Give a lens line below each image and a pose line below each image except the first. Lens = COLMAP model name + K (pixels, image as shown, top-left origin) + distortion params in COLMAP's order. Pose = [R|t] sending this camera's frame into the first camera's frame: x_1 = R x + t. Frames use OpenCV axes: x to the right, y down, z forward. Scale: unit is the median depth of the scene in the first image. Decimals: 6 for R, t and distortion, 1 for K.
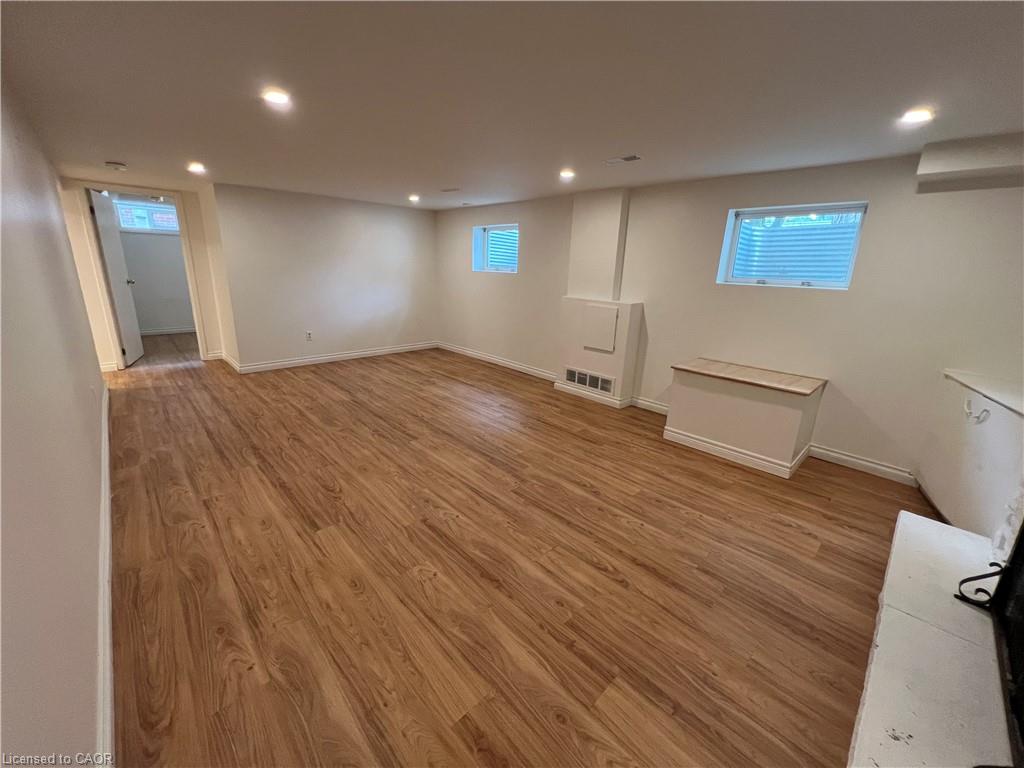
lens RADIAL K [[408.3, 0, 506.9], [0, 408.3, 378.1], [0, 0, 1]] dist [0.000703, 0.001033]
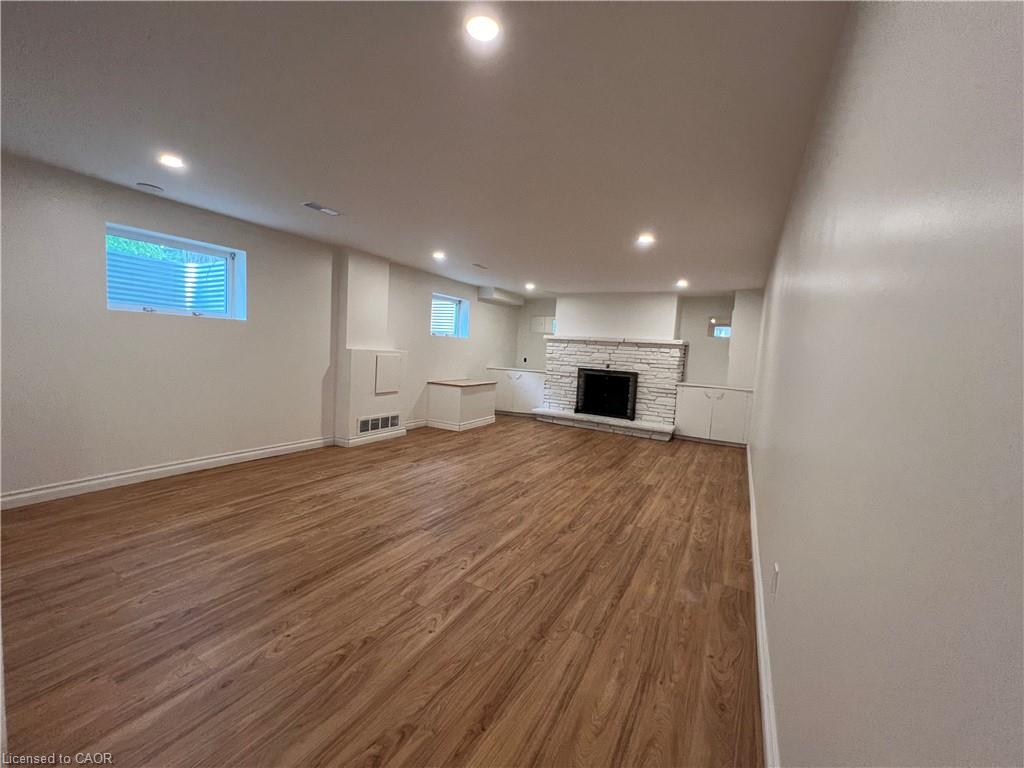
lens RADIAL K [[408.3, 0, 509.0], [0, 408.3, 379.1], [0, 0, 1]] dist [0.000703, 0.001033]
pose [[-0.290556, -0.122035, 0.949044, -1.109928], [0.191671, 0.964308, 0.182679, -0.291906], [-0.937465, 0.234983, -0.256795, 1.123086]]
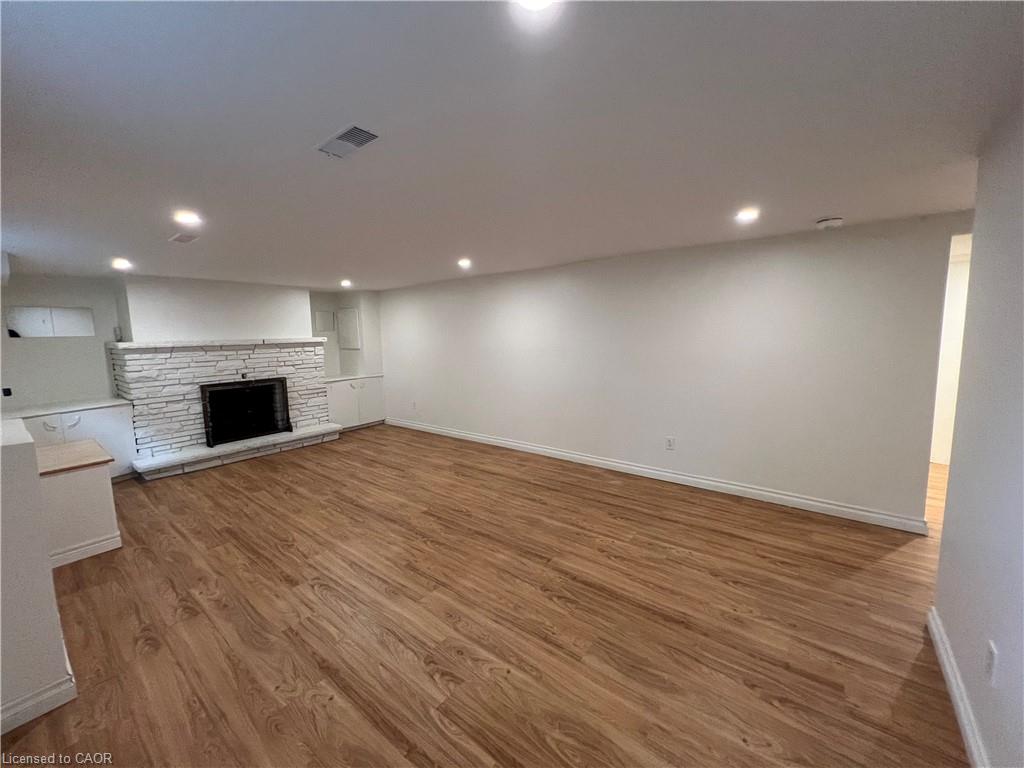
lens RADIAL K [[408.3, 0, 510.3], [0, 408.3, 384.3], [0, 0, 1]] dist [0.000703, 0.001033]
pose [[-0.989440, 0.009328, -0.144639, -0.265067], [-0.047088, 0.923109, 0.381645, -0.486584], [0.137078, 0.384426, -0.912922, 1.656210]]
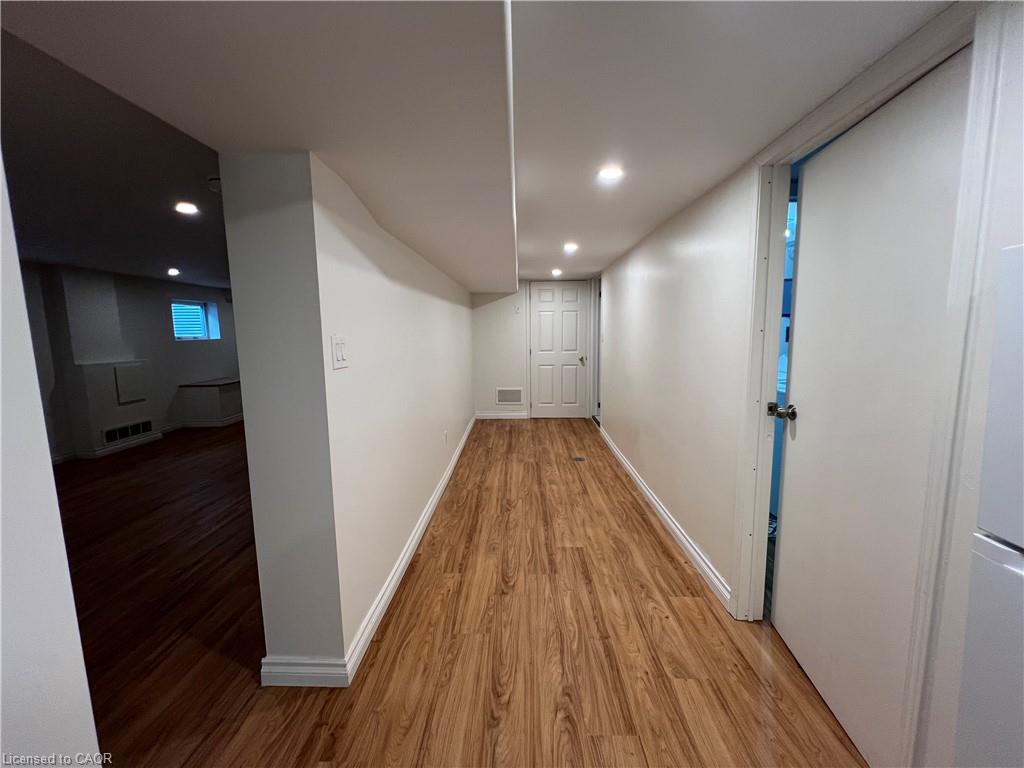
lens RADIAL K [[407.6, 0, 515.3], [0, 407.6, 380.5], [0, 0, 1]] dist [-0.011106, 0.000231]
pose [[-0.721245, -0.108552, 0.684121, -1.610810], [0.174647, 0.927238, 0.331253, -0.375541], [-0.670301, 0.358394, -0.649807, 1.159334]]
